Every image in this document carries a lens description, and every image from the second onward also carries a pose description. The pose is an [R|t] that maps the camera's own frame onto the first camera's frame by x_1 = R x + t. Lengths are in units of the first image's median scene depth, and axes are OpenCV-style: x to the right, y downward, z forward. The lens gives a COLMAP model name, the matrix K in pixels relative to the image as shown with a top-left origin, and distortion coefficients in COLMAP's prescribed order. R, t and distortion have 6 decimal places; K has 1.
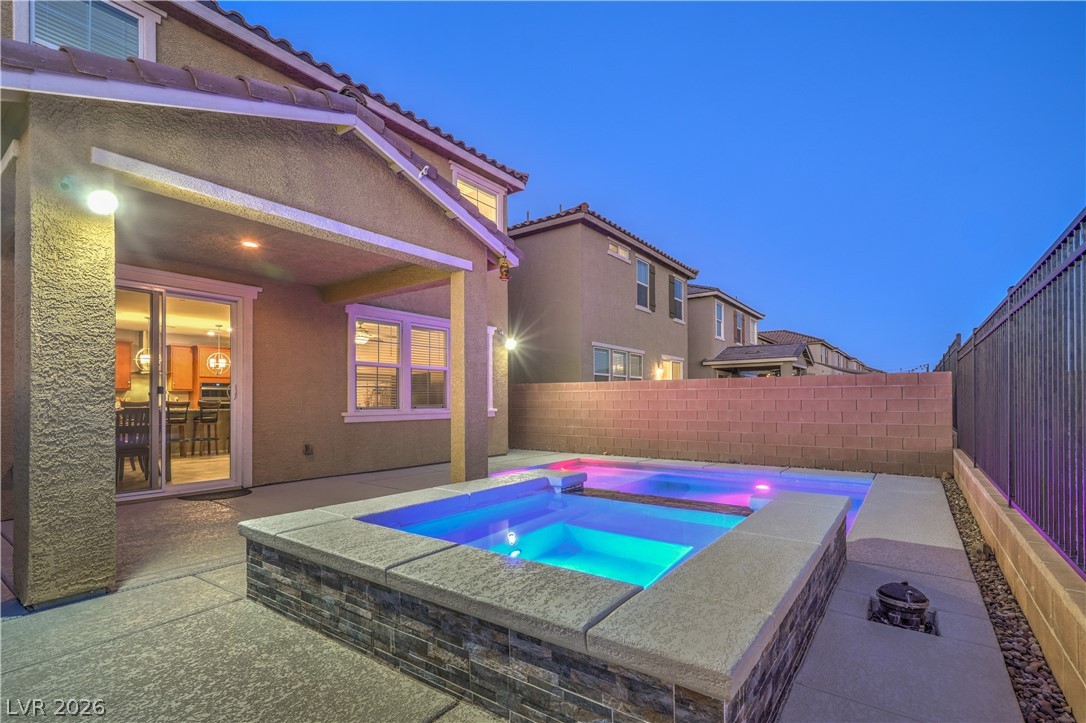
lens RADIAL K [[504.1, 0, 539.2], [0, 504.1, 398.5], [0, 0, 1]] dist [-0.002776, -0.000163]
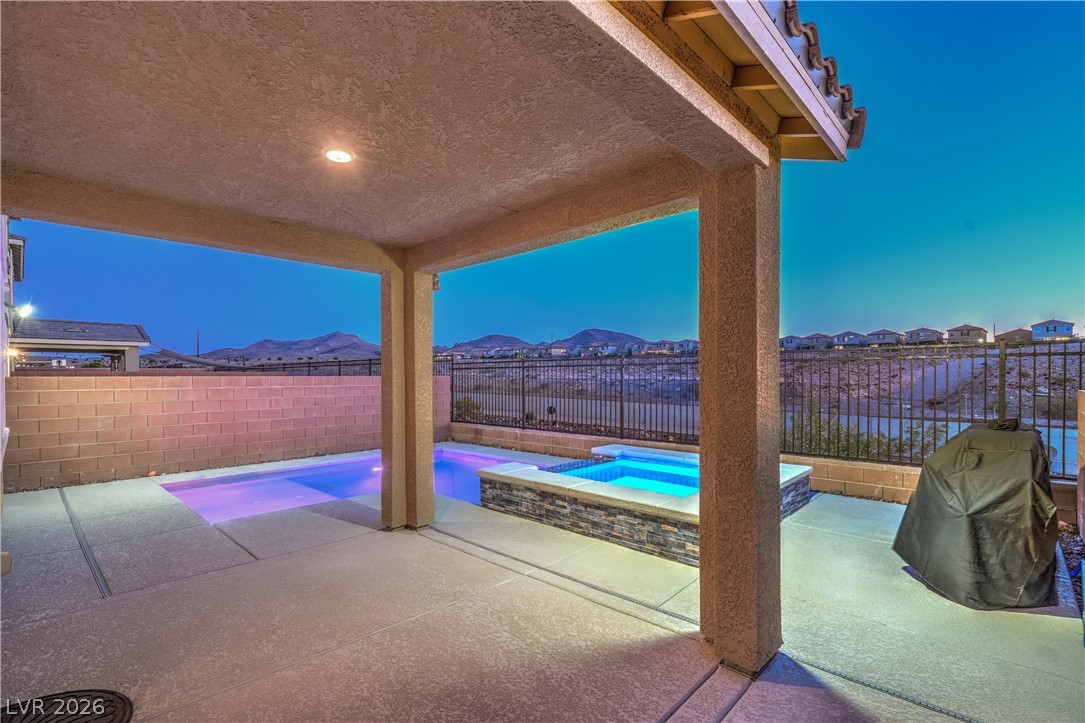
lens RADIAL K [[498.7, 0, 542.0], [0, 498.7, 379.6], [0, 0, 1]] dist [0.000616, 0.000633]
pose [[0.120054, -0.001704, 0.992766, -0.798440], [-0.000255, 0.999998, 0.001747, -0.046826], [-0.992767, -0.000462, 0.120054, 0.520724]]
